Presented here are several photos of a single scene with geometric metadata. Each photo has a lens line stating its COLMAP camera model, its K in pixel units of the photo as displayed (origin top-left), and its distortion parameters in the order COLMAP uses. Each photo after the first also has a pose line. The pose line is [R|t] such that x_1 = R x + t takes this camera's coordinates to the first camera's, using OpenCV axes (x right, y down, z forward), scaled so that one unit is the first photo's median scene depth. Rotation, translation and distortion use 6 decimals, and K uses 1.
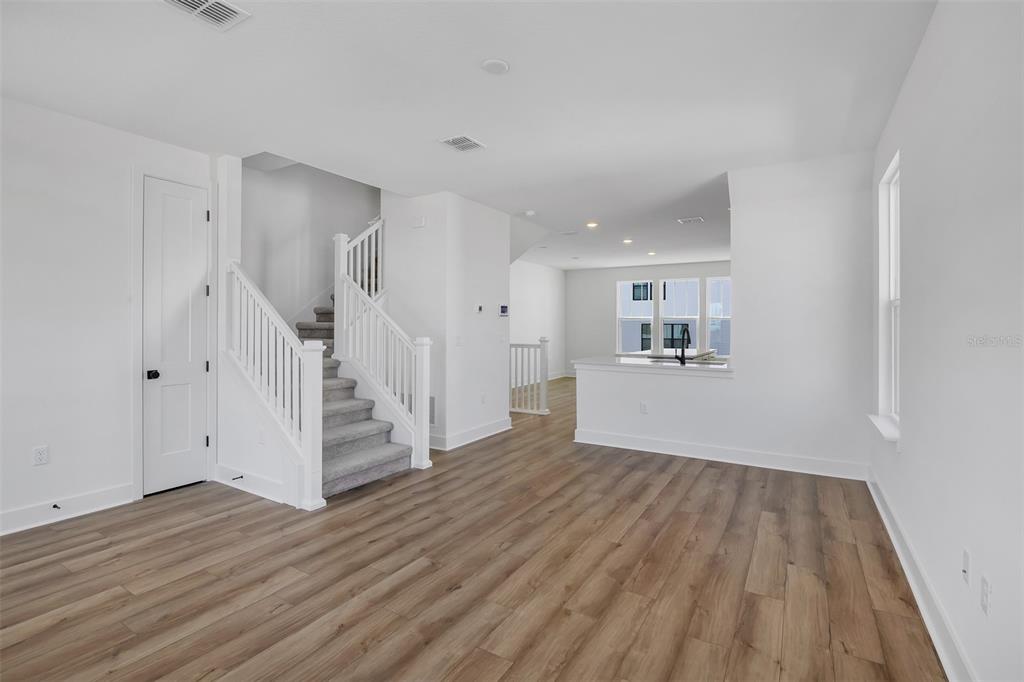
lens RADIAL K [[478.1, 0, 511.2], [0, 478.1, 331.1], [0, 0, 1]] dist [-0.018160, 0.000670]
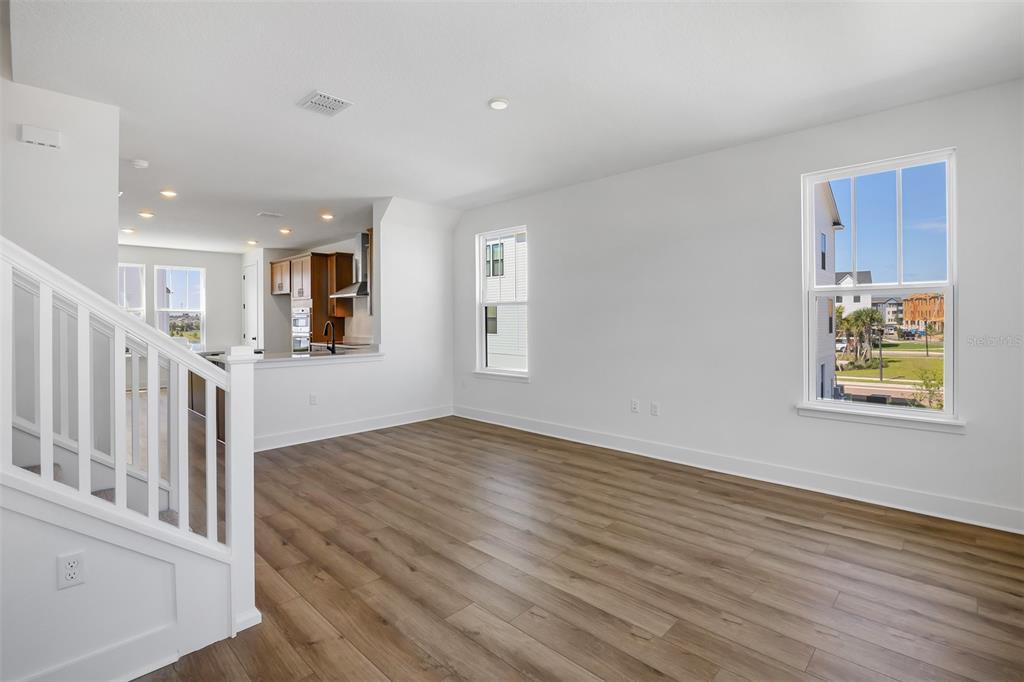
lens RADIAL K [[482.2, 0, 502.4], [0, 482.2, 318.8], [0, 0, 1]] dist [-0.016467, 0.000551]
pose [[0.227921, -0.005525, 0.973664, -0.951802], [0.018115, 0.999835, 0.001433, -0.007595], [-0.973511, 0.017311, 0.227983, 0.552561]]
